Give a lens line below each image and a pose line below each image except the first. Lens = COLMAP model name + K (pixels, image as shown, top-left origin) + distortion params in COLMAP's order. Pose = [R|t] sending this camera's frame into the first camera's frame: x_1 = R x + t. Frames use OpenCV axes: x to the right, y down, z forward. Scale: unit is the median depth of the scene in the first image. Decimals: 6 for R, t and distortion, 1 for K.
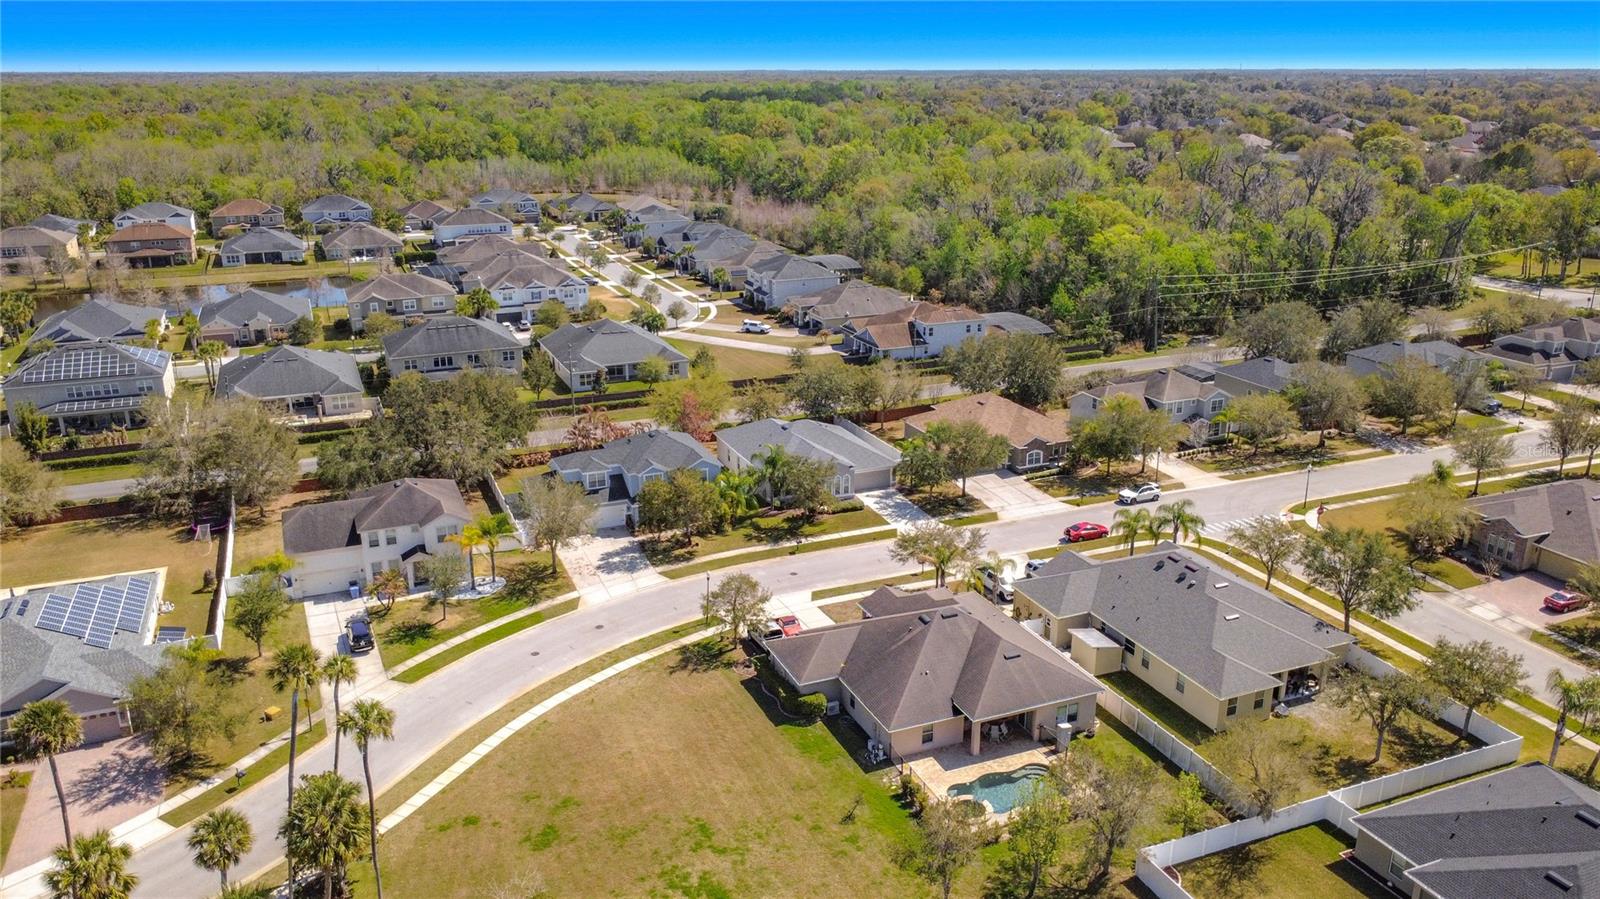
lens RADIAL K [[1158.5, 0, 800.0], [0, 1158.5, 449.5], [0, 0, 1]] dist [0.004347, -0.000121]
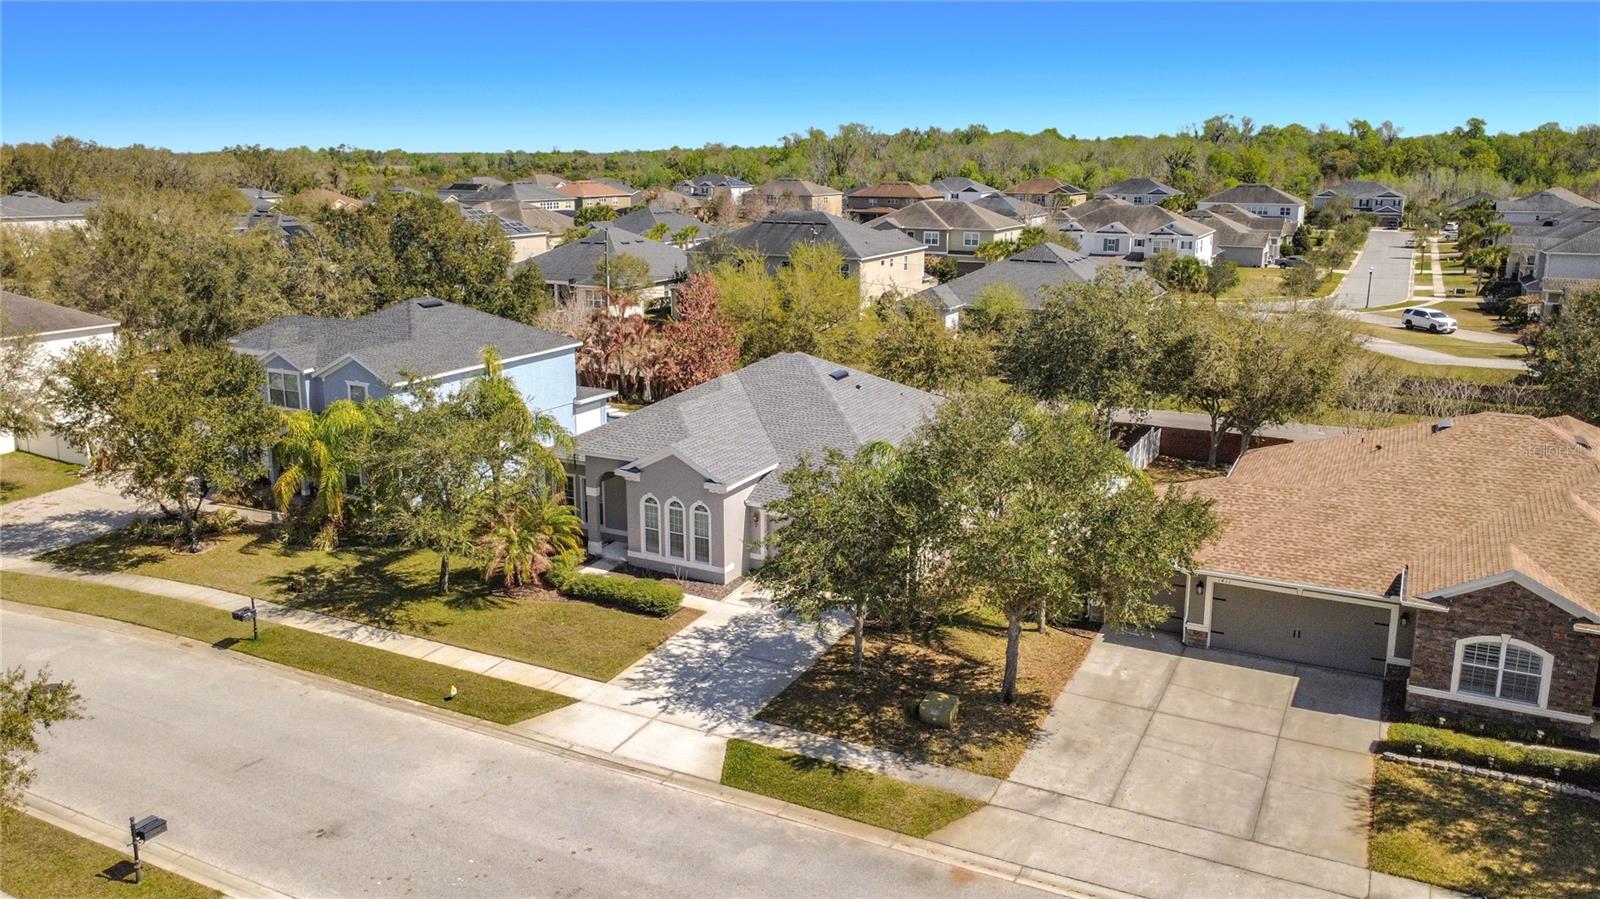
lens RADIAL K [[1178.4, 0, 800.0], [0, 1178.4, 449.5], [0, 0, 1]] dist [-0.002835, -0.002565]
pose [[0.645452, 0.186696, -0.740632, 0.303675], [-0.237263, 0.970705, 0.037920, -0.011641], [0.726015, 0.151249, 0.670840, 0.825813]]
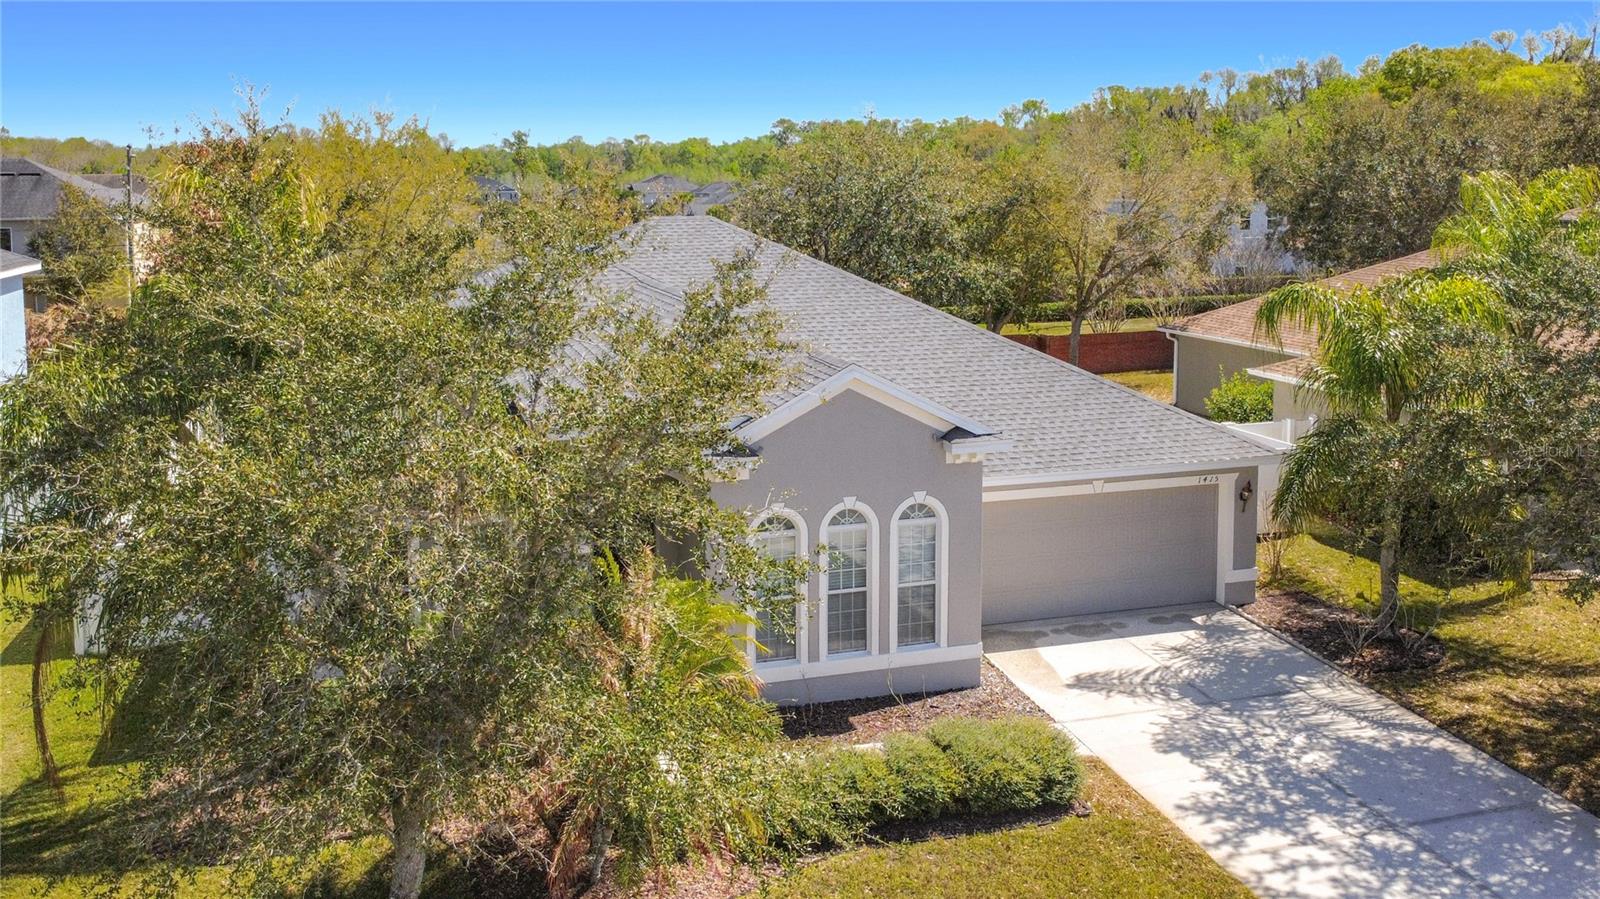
lens RADIAL K [[1212.6, 0, 712.6], [0, 1212.6, 276.0], [0, 0, 1]] dist [0.002489, -0.004137]
pose [[0.988310, -0.000344, -0.152456, 0.039149], [-0.034866, 0.972986, -0.228218, 0.030245], [0.148416, 0.230865, 0.961600, 0.887479]]
